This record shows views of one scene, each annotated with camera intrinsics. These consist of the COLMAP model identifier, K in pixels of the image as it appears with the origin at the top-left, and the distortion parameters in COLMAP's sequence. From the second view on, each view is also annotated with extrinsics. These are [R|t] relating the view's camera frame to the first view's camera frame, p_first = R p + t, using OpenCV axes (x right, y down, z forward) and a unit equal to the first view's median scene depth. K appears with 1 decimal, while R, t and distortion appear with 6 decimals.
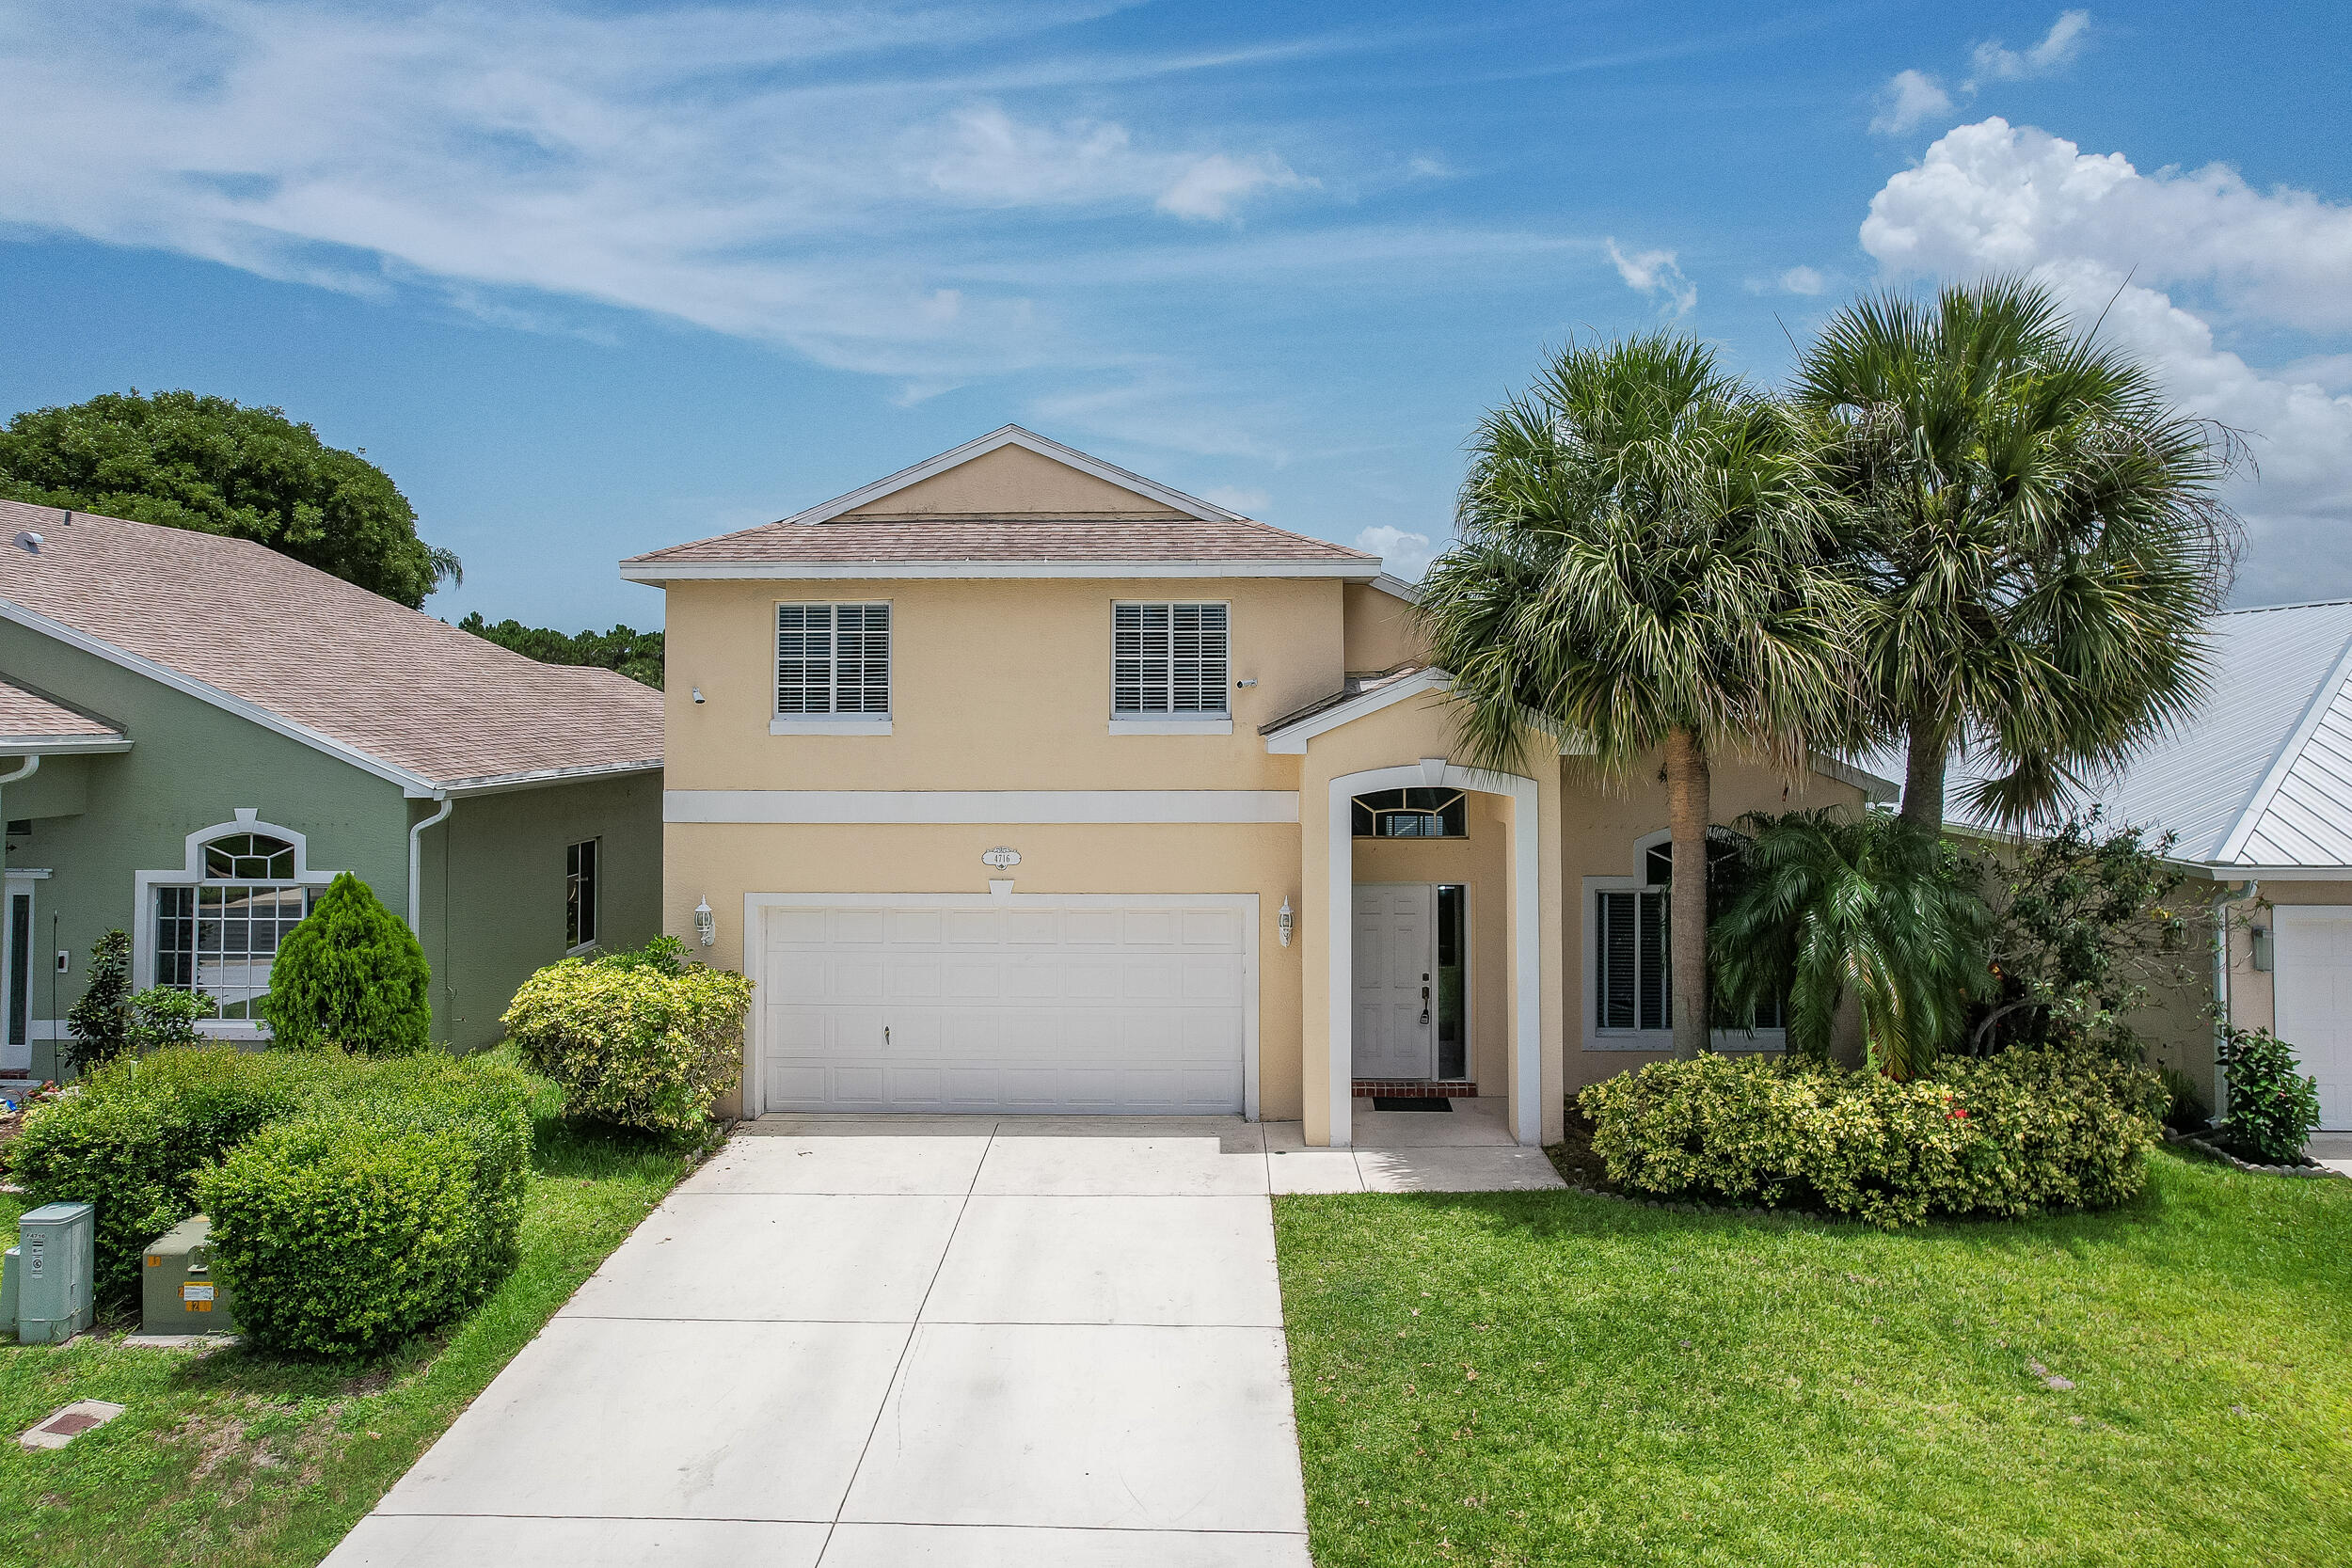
lens RADIAL K [[1527.8, 0, 1171.3], [0, 1527.8, 610.0], [0, 0, 1]] dist [-0.070961, 0.067403]
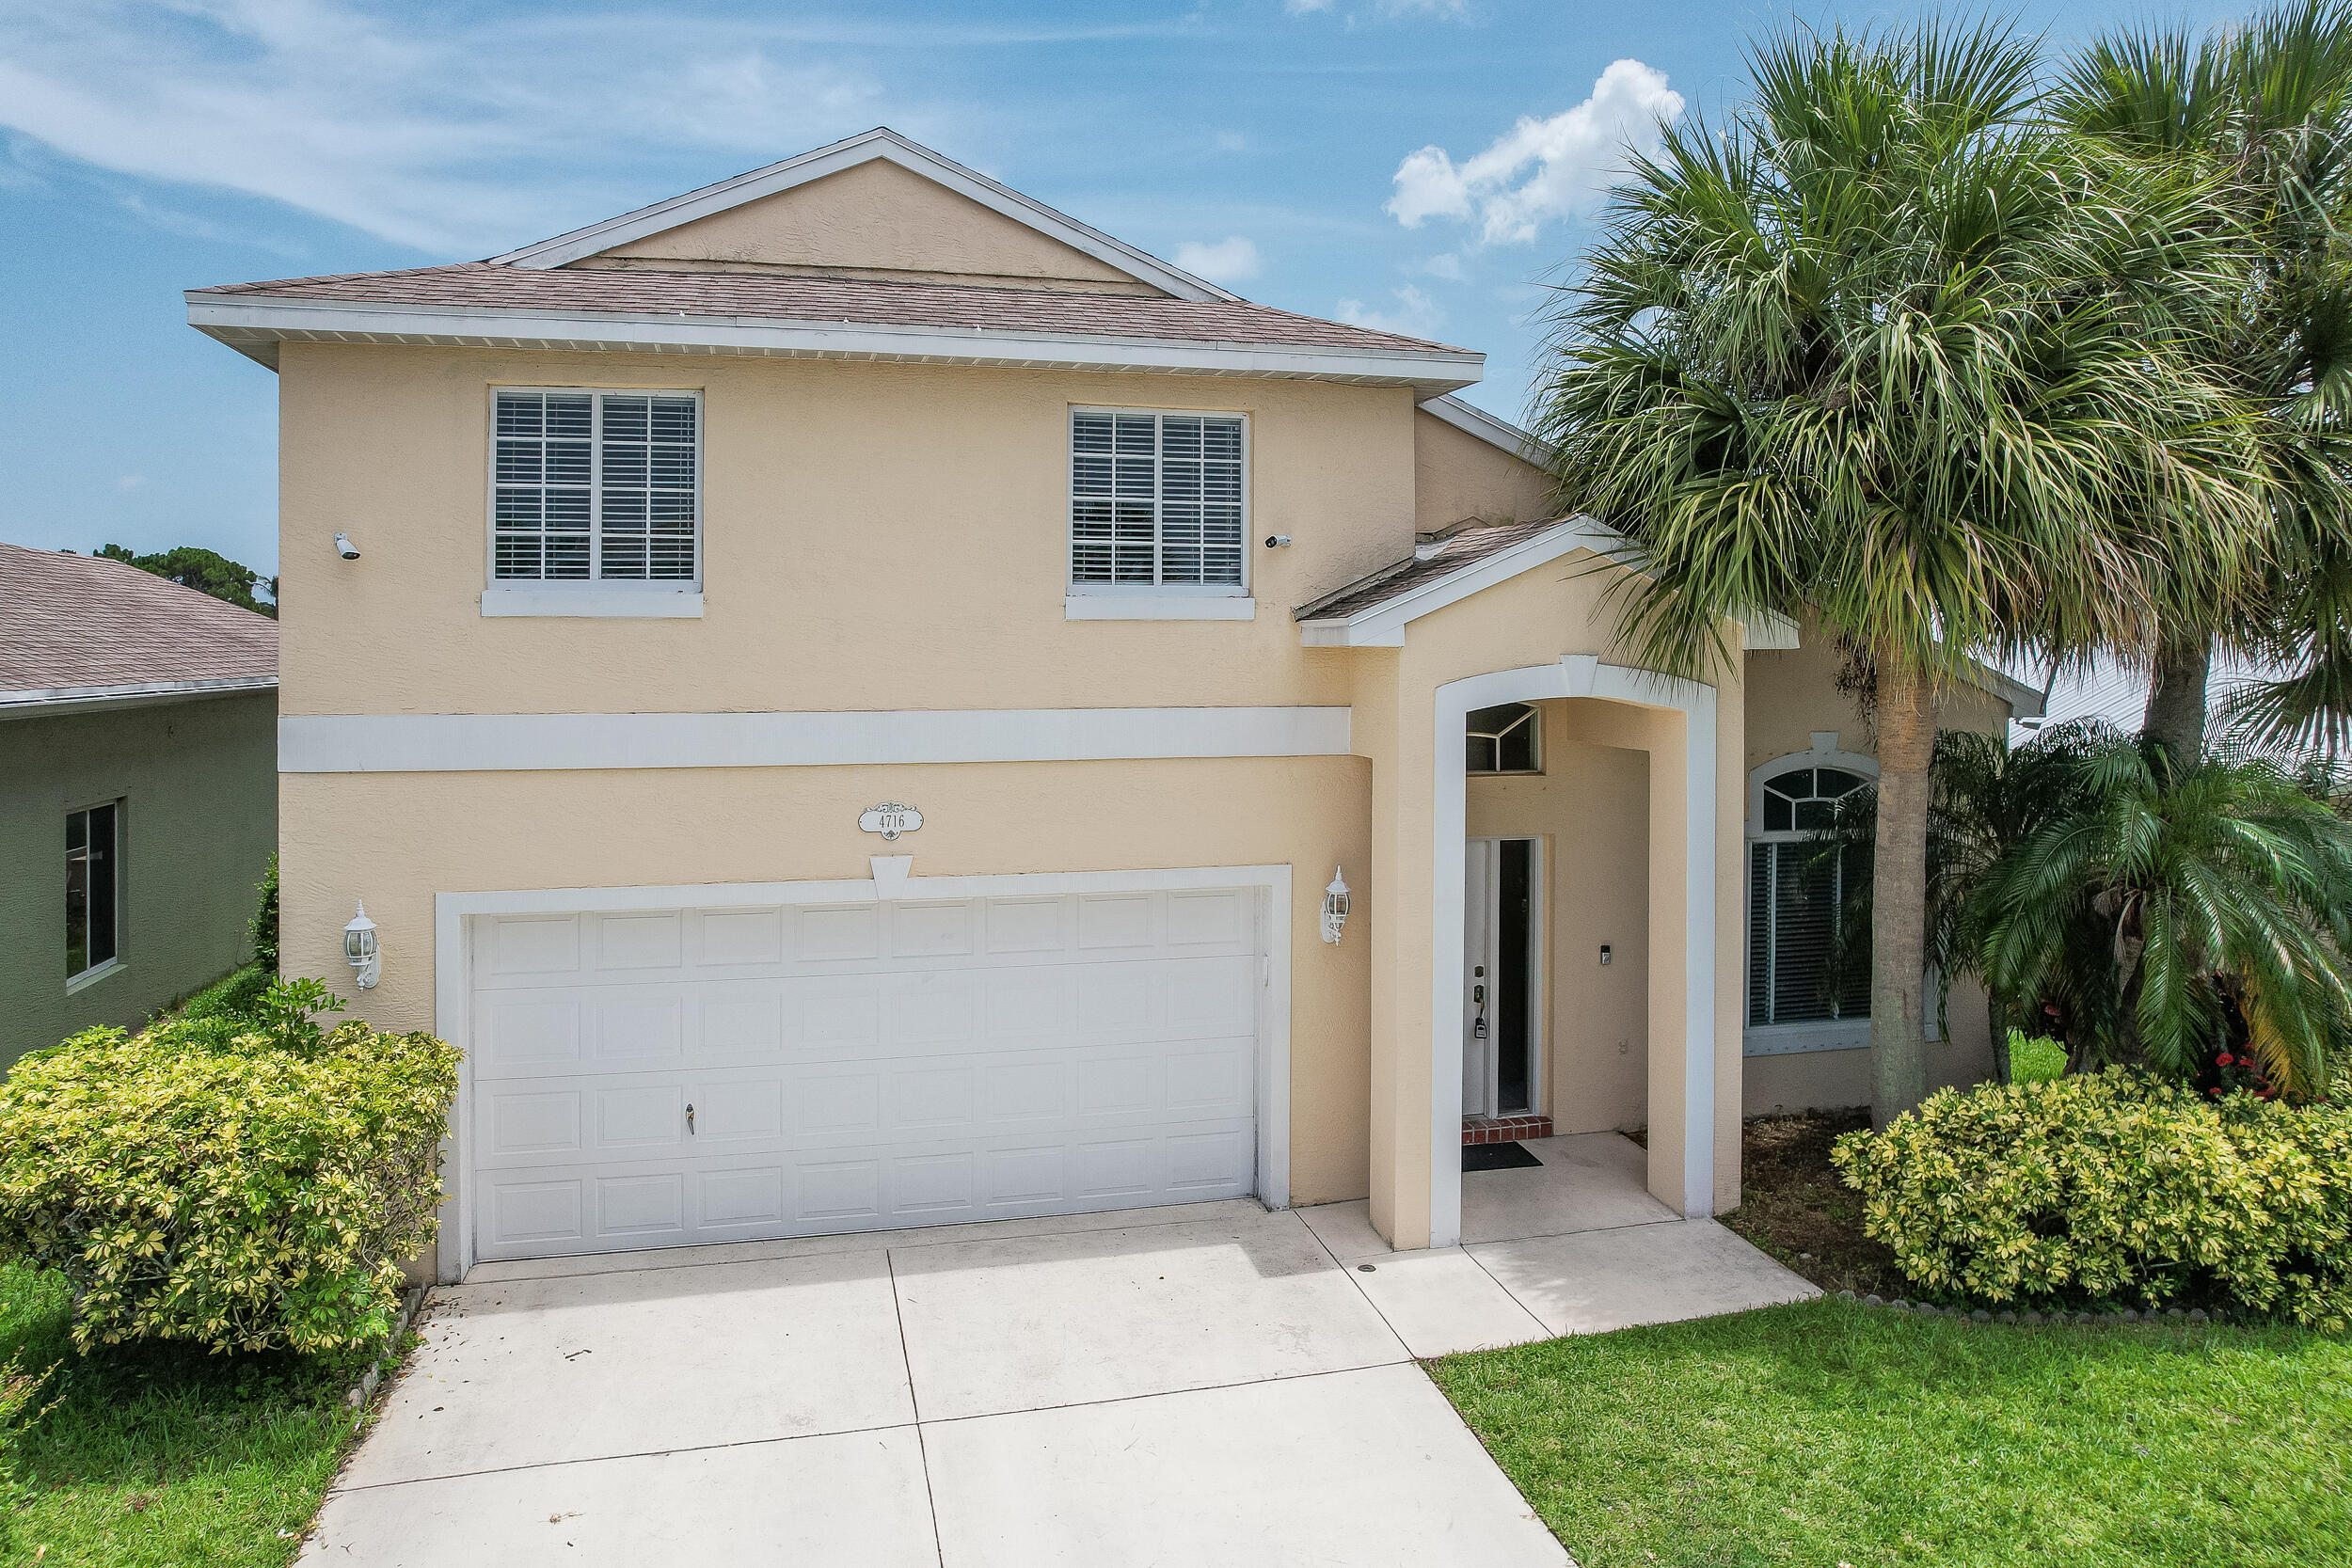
lens RADIAL K [[1545.1, 0, 1173.8], [0, 1545.1, 621.8], [0, 0, 1]] dist [-0.078011, 0.059316]
pose [[0.965253, 0.006591, 0.261235, -0.169336], [-0.019230, 0.998763, 0.045854, 0.055107], [-0.260609, -0.049285, 0.964186, 0.394736]]
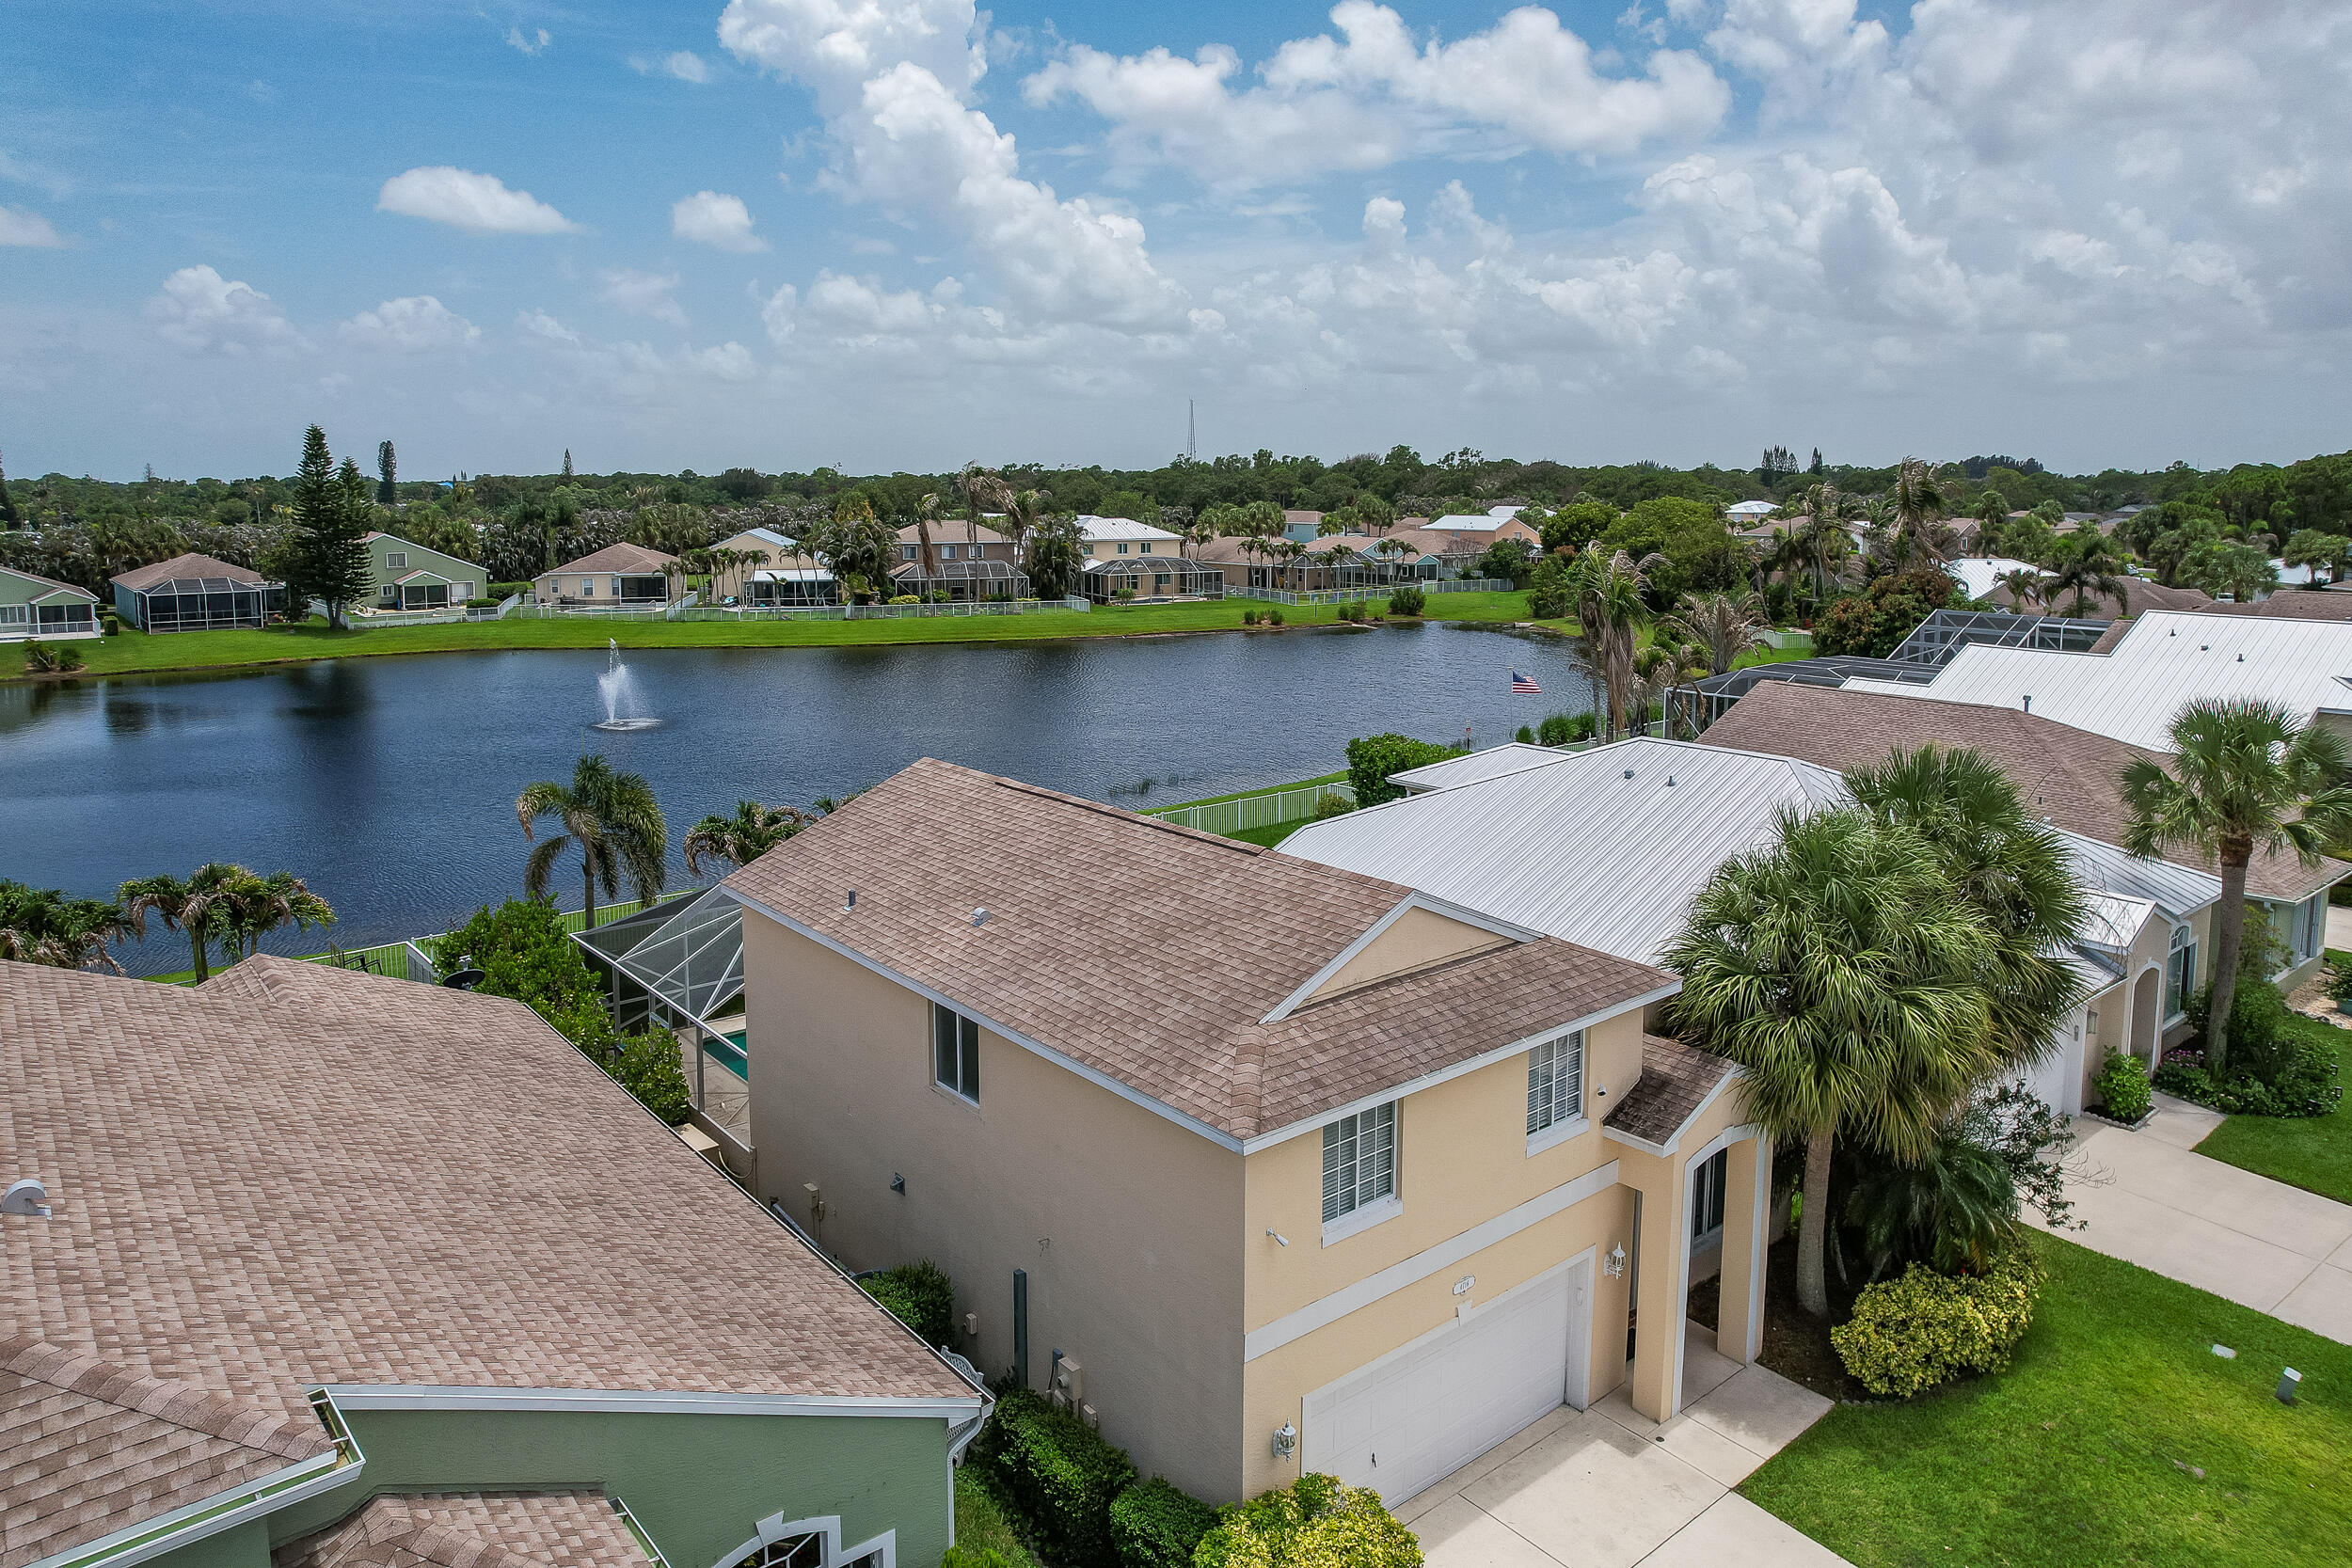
lens RADIAL K [[1545.1, 0, 1173.8], [0, 1545.1, 621.8], [0, 0, 1]] dist [-0.078011, 0.059316]
pose [[0.759480, -0.055376, 0.648170, -1.042289], [-0.040076, 0.990495, 0.131580, -0.499508], [-0.649296, -0.125908, 0.750042, 0.347928]]
